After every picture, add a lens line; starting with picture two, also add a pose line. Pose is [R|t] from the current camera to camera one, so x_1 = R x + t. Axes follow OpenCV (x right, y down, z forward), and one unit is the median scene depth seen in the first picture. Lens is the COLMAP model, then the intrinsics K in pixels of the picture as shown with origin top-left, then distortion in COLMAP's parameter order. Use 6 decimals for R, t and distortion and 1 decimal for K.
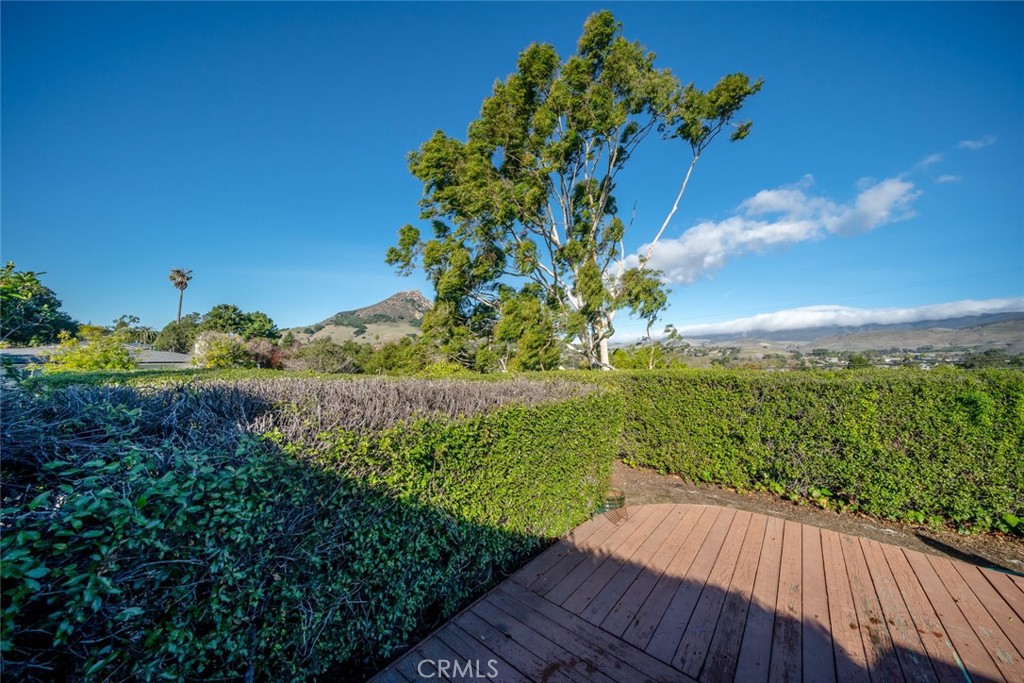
lens RADIAL K [[355.6, 0, 510.9], [0, 355.6, 338.6], [0, 0, 1]] dist [-0.007565, 0.000142]
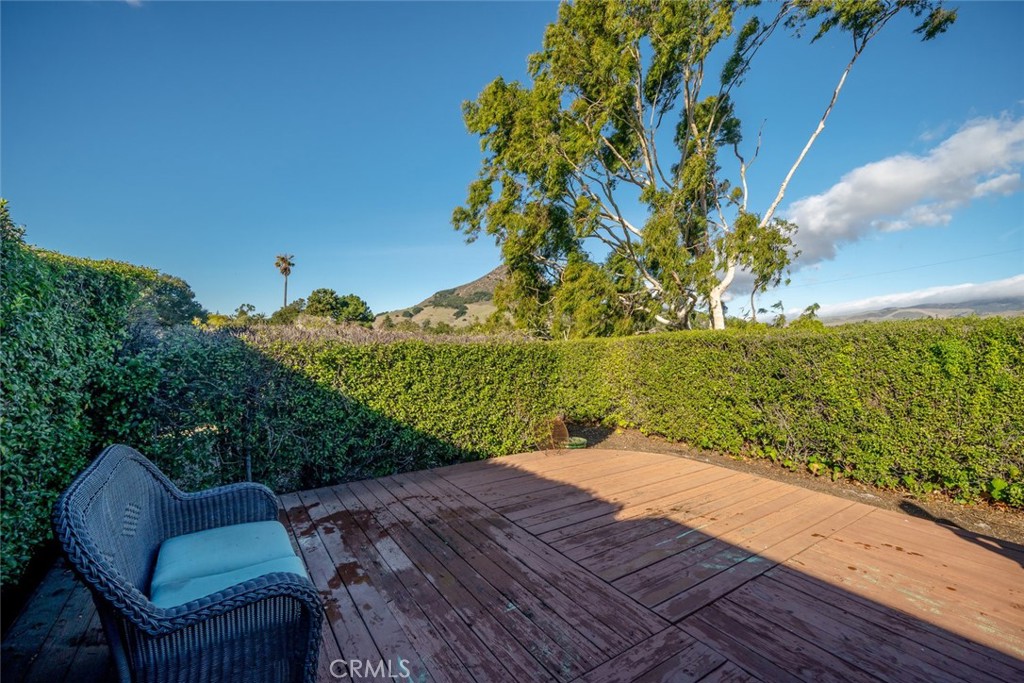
lens RADIAL K [[443.8, 0, 511.5], [0, 443.8, 346.3], [0, 0, 1]] dist [-0.016040, -0.000154]
pose [[0.957852, -0.009069, -0.287117, 0.119719], [0.027112, 0.997894, 0.058928, 0.014812], [0.285978, -0.064229, 0.956081, -0.080158]]
